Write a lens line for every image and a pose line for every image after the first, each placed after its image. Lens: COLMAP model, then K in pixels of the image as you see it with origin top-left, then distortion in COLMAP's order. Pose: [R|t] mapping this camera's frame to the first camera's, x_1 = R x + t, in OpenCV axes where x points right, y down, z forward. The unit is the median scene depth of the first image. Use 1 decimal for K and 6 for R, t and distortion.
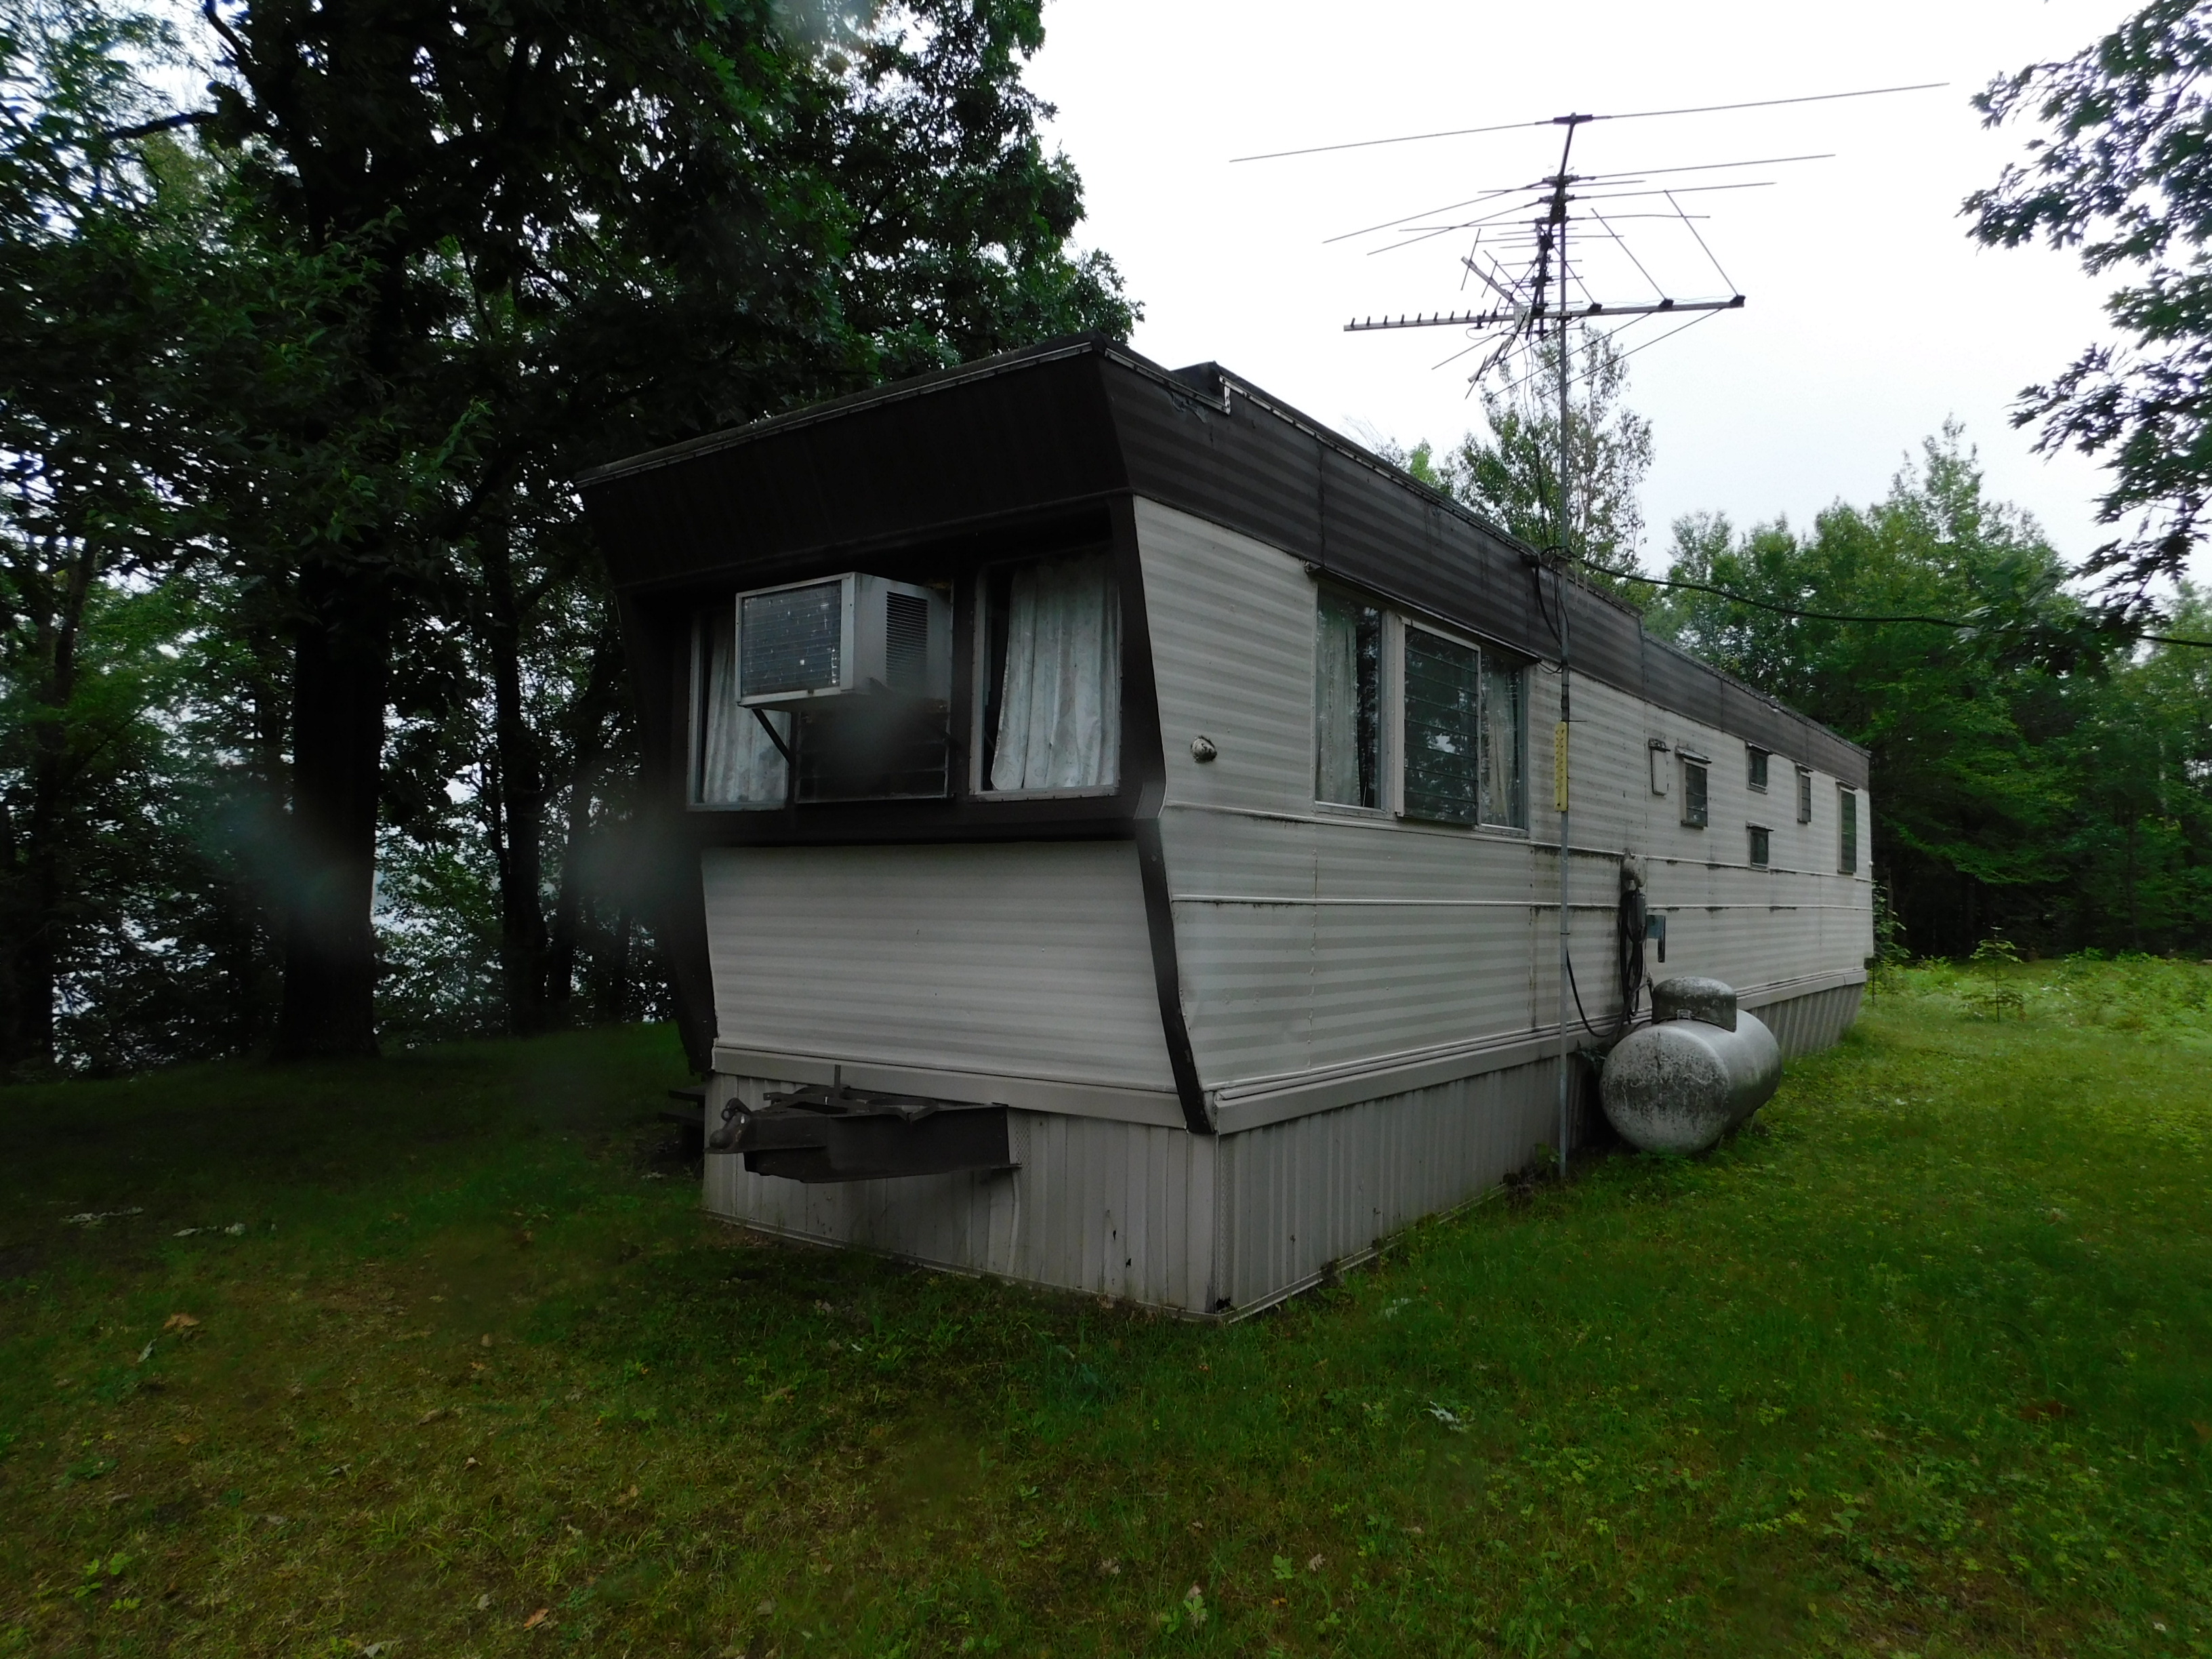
lens RADIAL K [[1478.4, 0, 1104.9], [0, 1478.4, 836.4], [0, 0, 1]] dist [-0.012070, 0.002073]
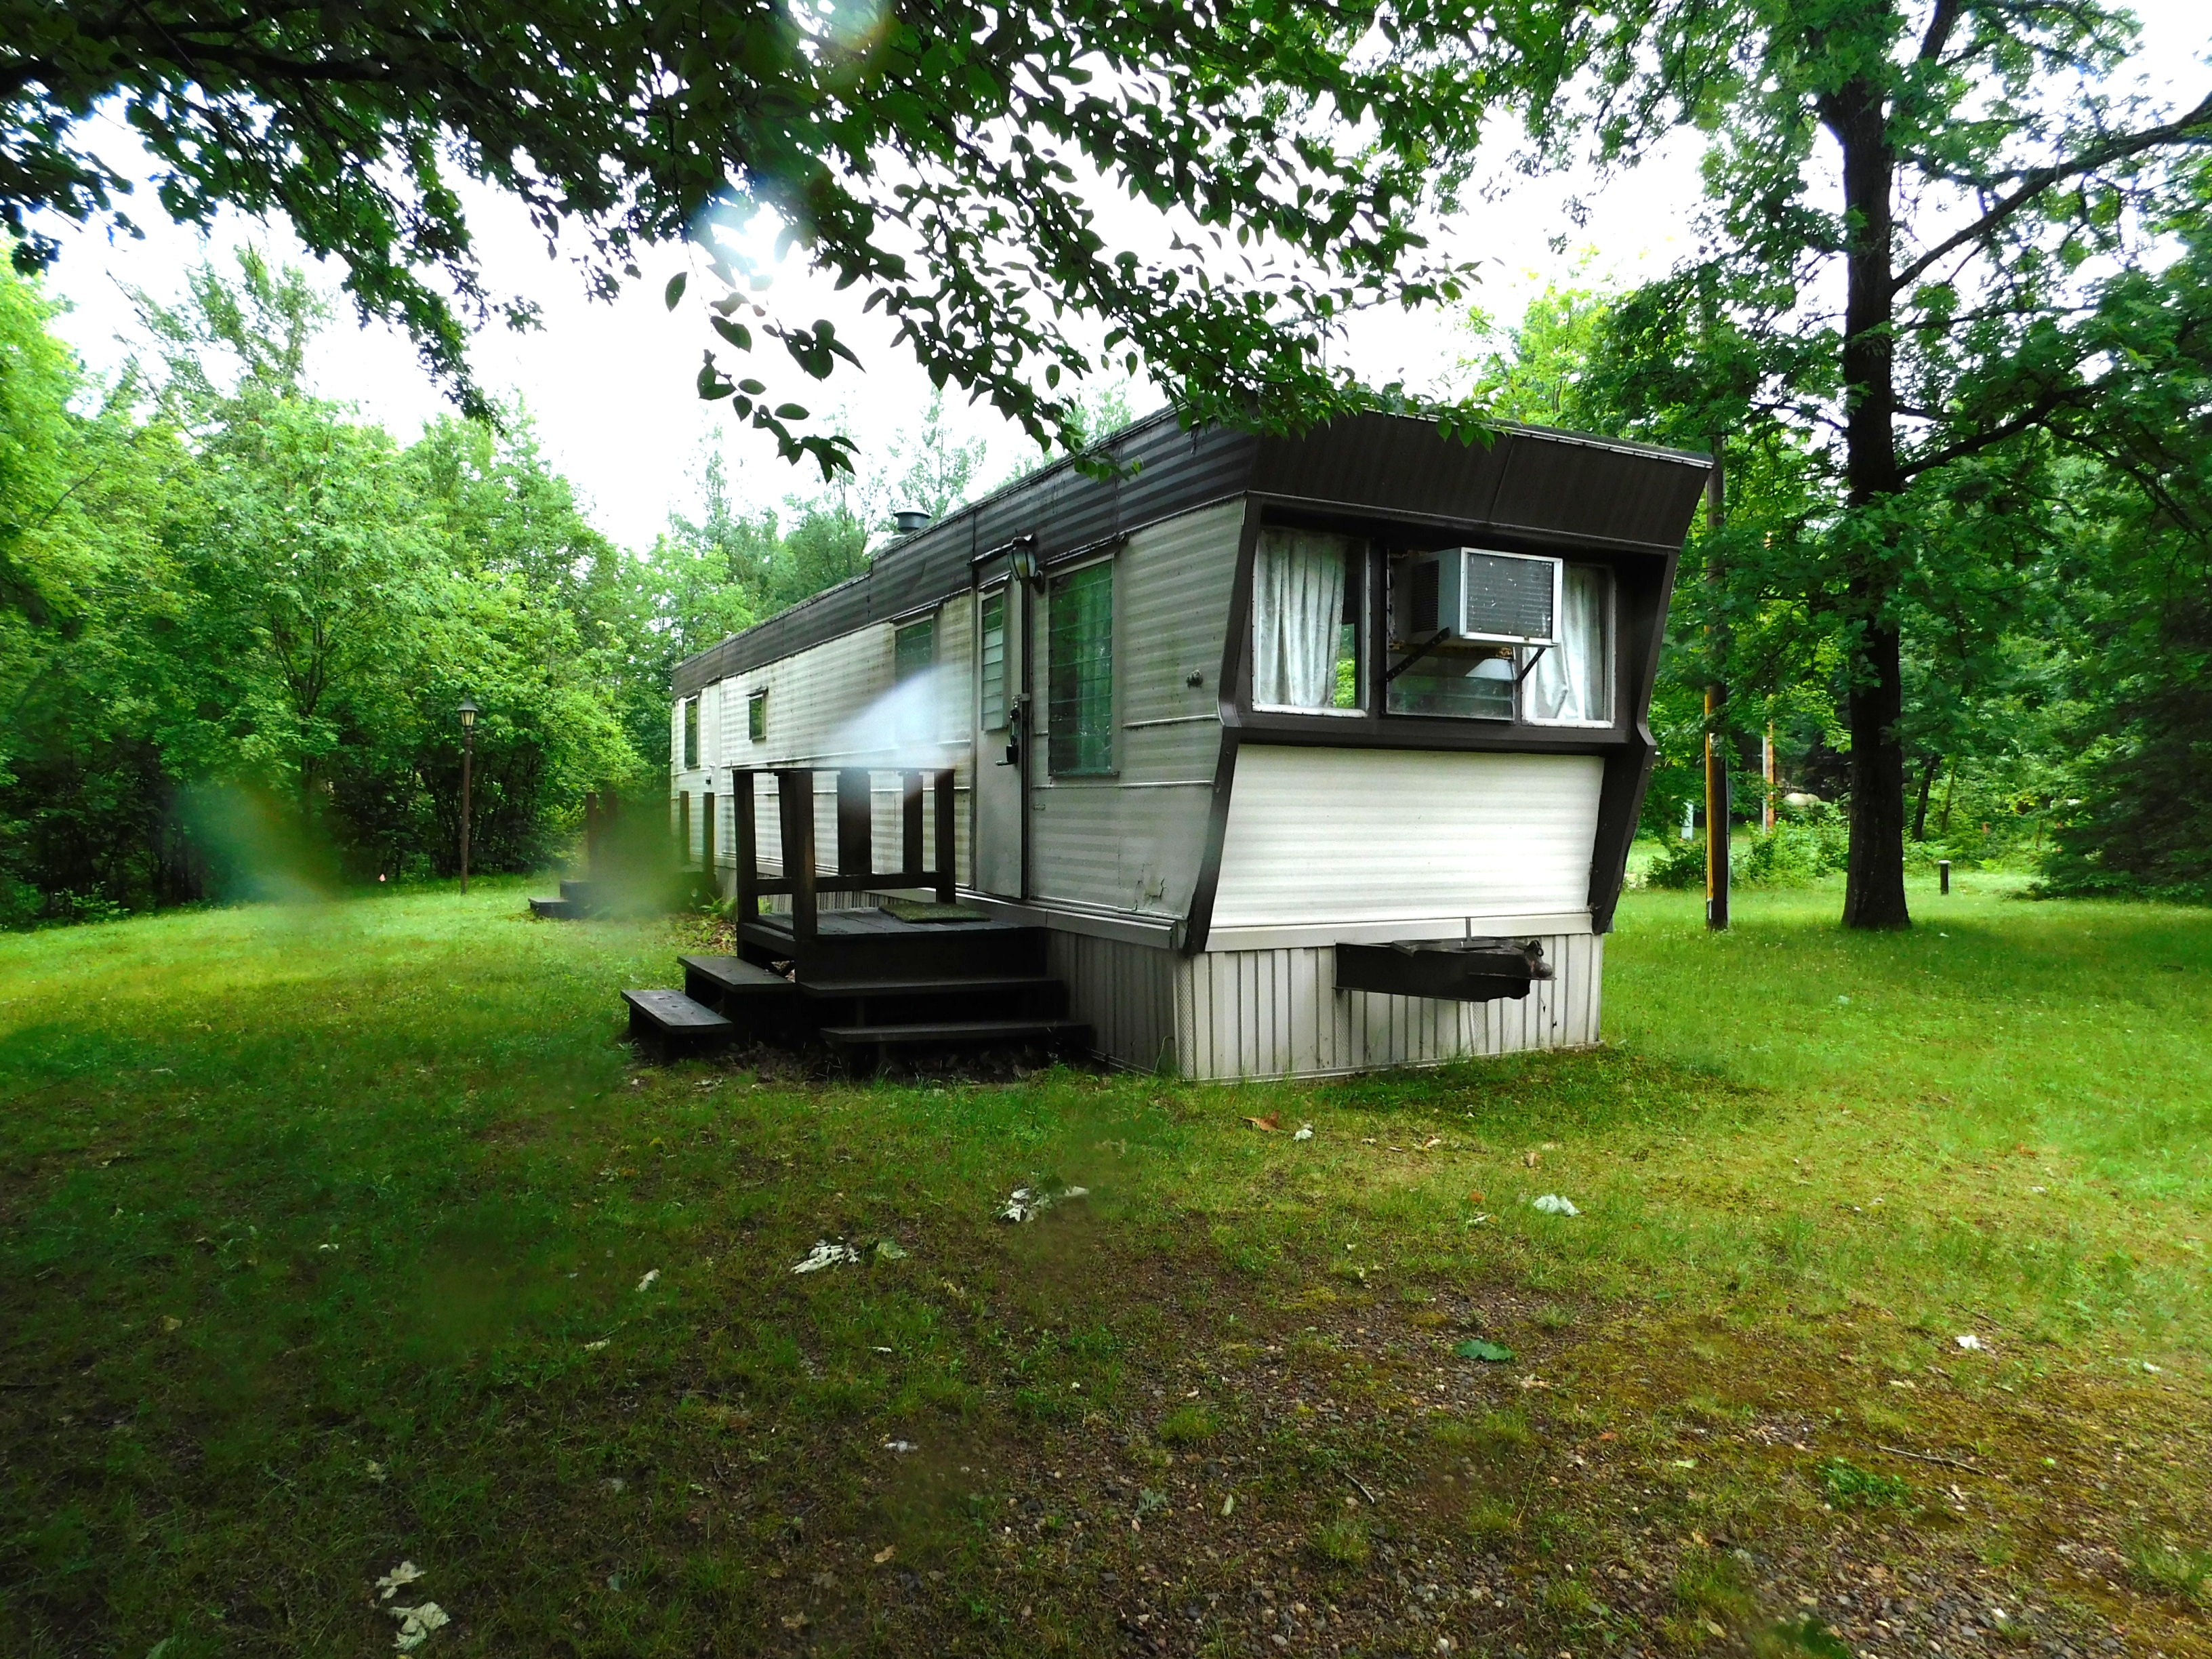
lens RADIAL K [[1478.4, 0, 1105.8], [0, 1478.4, 826.7], [0, 0, 1]] dist [-0.012070, 0.002073]
pose [[0.467472, -0.017670, 0.883831, -1.441938], [-0.044034, 0.998094, 0.043245, 0.027762], [-0.882911, -0.059134, 0.465802, 0.631885]]
